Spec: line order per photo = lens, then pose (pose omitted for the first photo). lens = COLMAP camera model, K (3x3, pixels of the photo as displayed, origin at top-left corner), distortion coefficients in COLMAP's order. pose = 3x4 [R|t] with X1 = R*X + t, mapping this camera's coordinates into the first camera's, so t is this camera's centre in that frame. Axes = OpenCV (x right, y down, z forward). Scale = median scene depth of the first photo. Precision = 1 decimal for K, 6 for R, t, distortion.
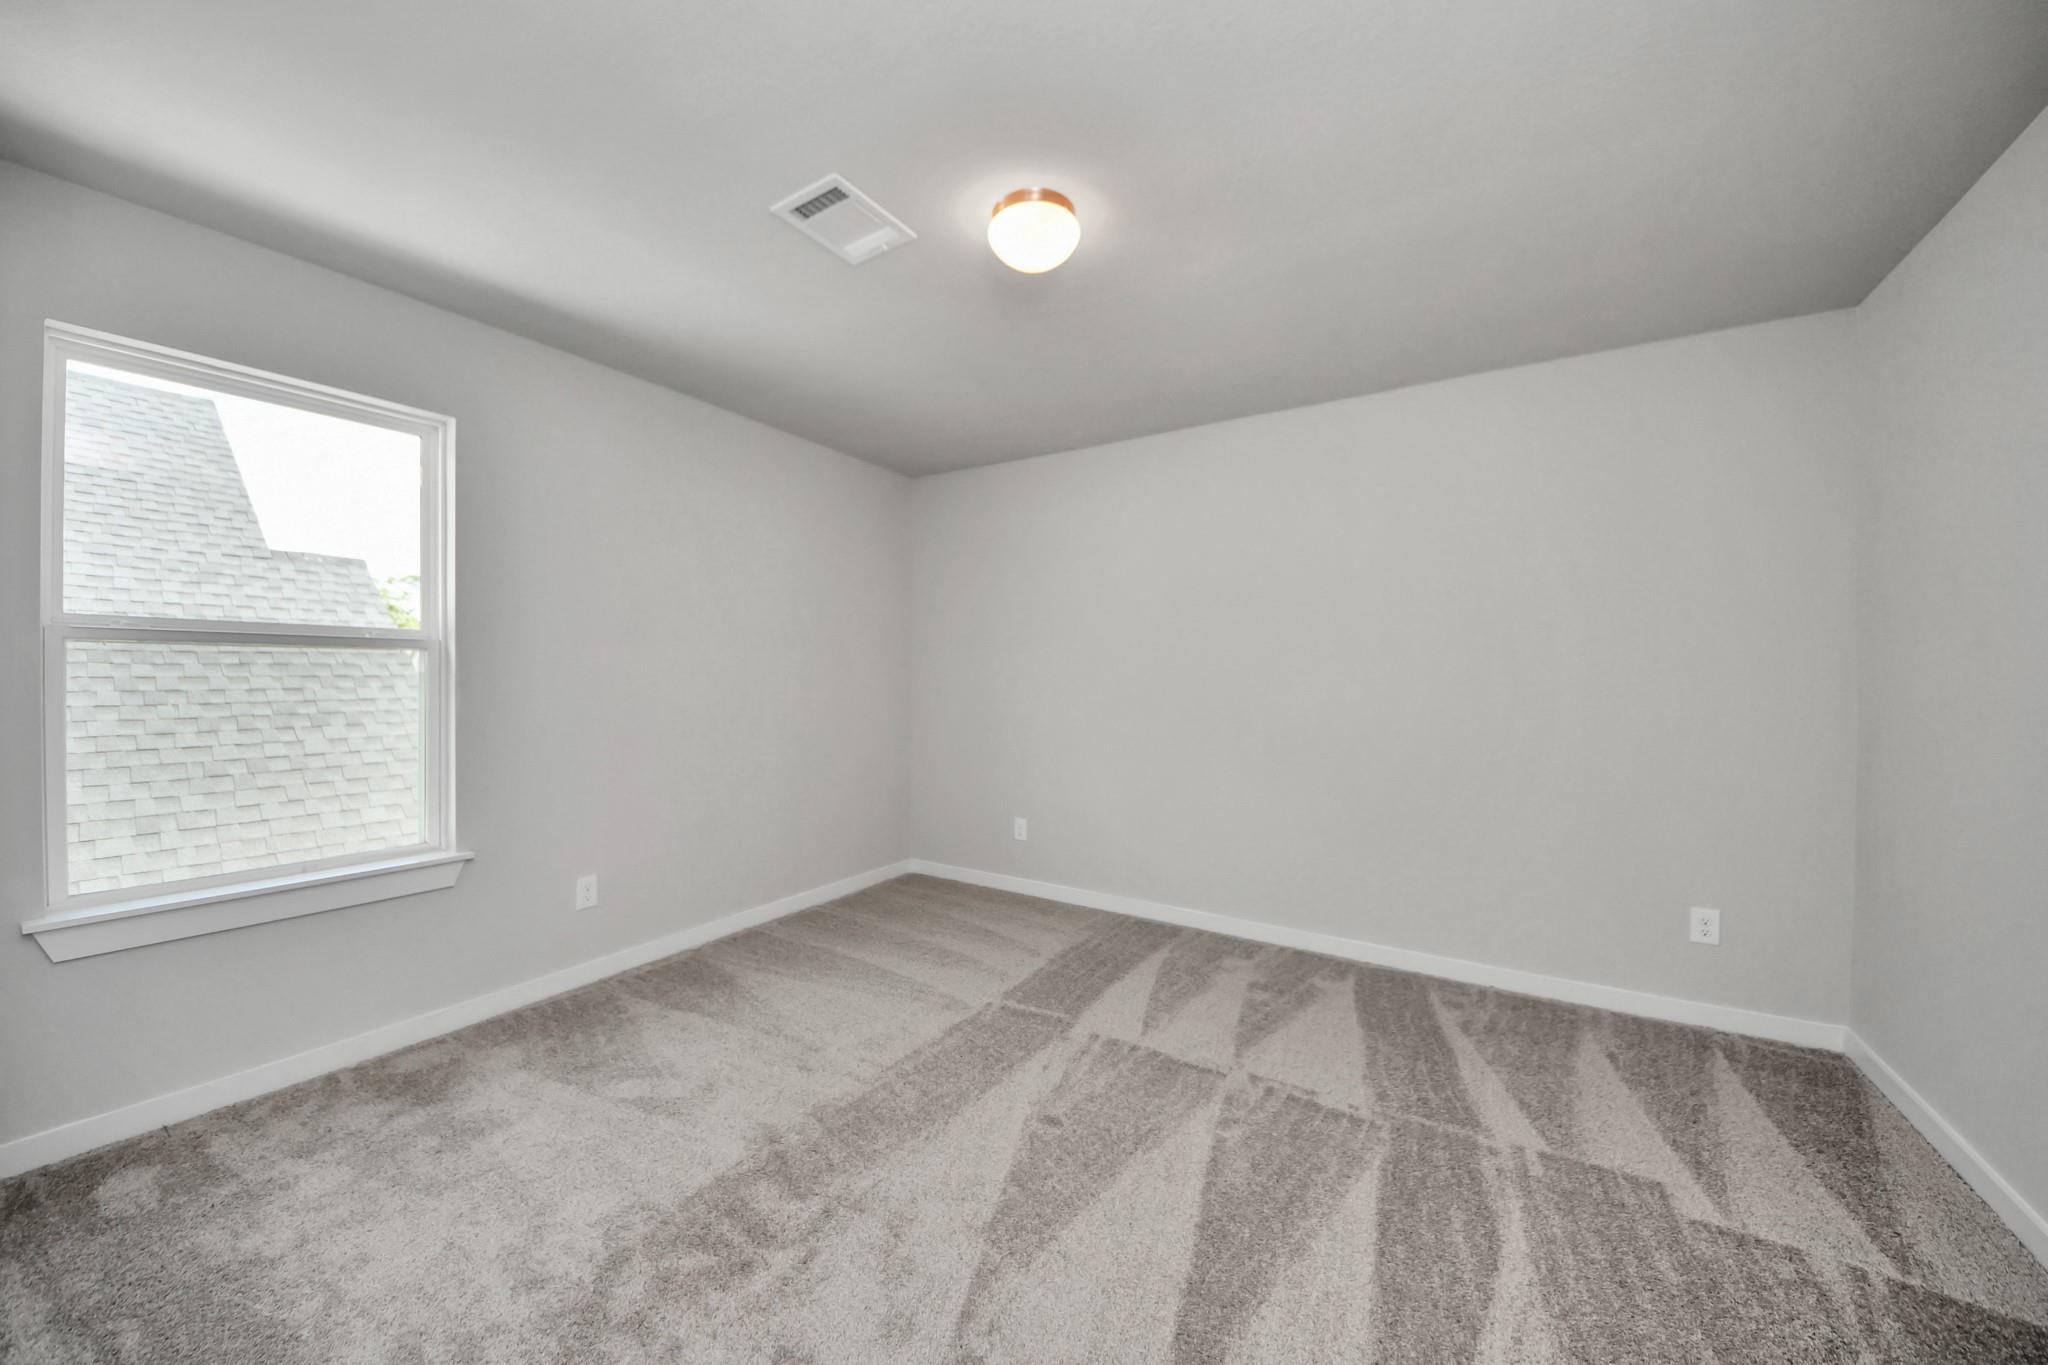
lens RADIAL K [[712.2, 0, 1023.3], [0, 712.2, 671.7], [0, 0, 1]] dist [0.016347, -0.011901]
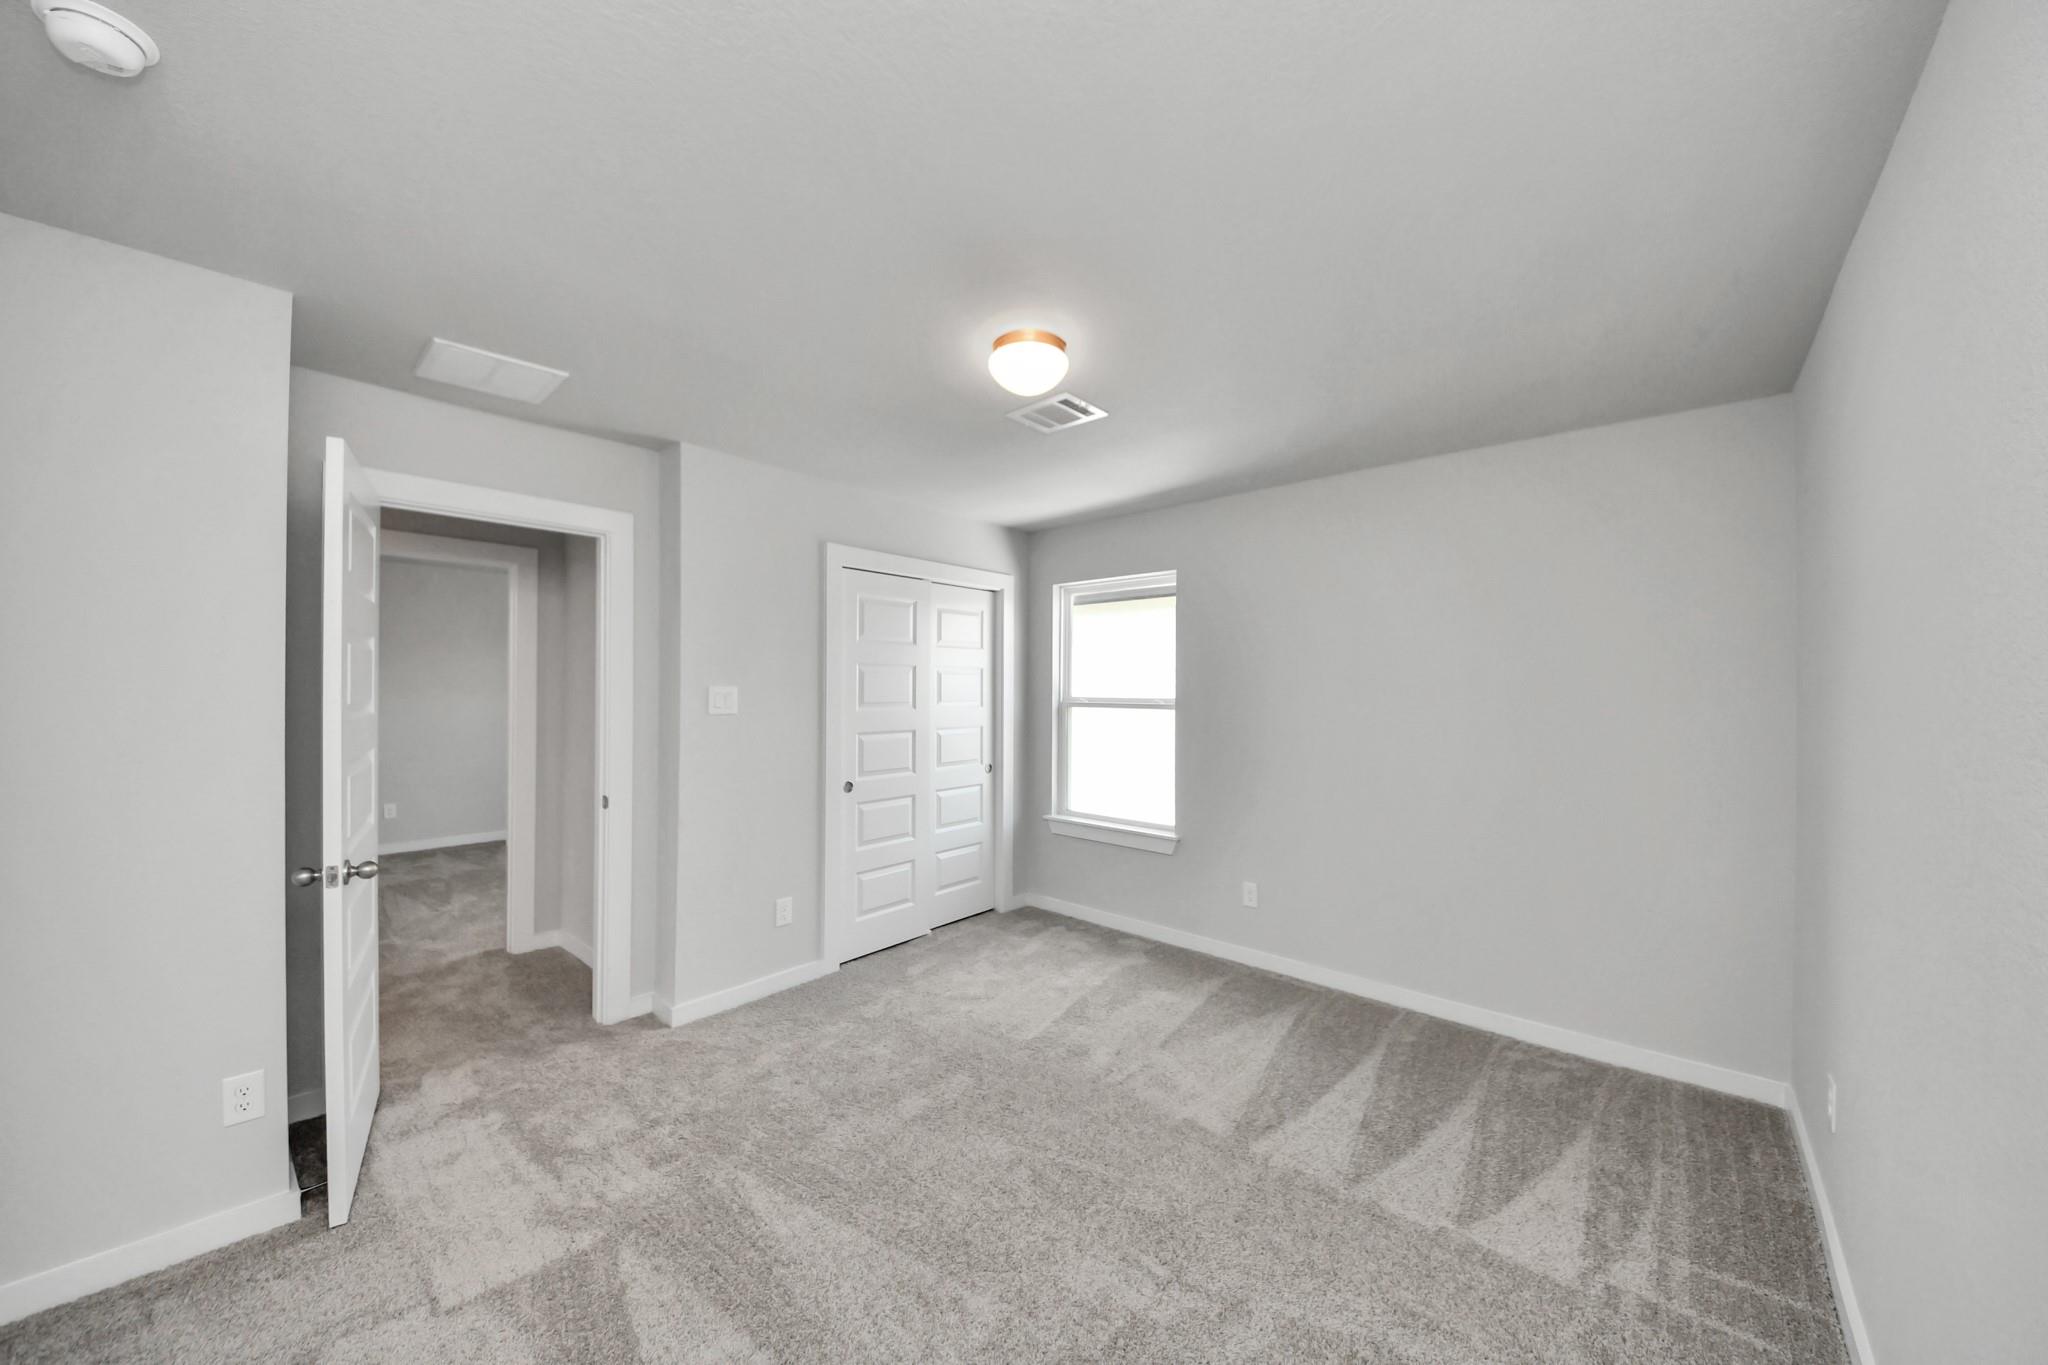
lens RADIAL K [[712.2, 0, 1023.3], [0, 712.2, 671.7], [0, 0, 1]] dist [0.016347, -0.011901]
pose [[-0.165009, -0.032105, -0.985769, 0.884441], [0.006299, 0.999415, -0.033604, -0.066715], [0.986272, -0.011754, -0.164710, 0.945162]]
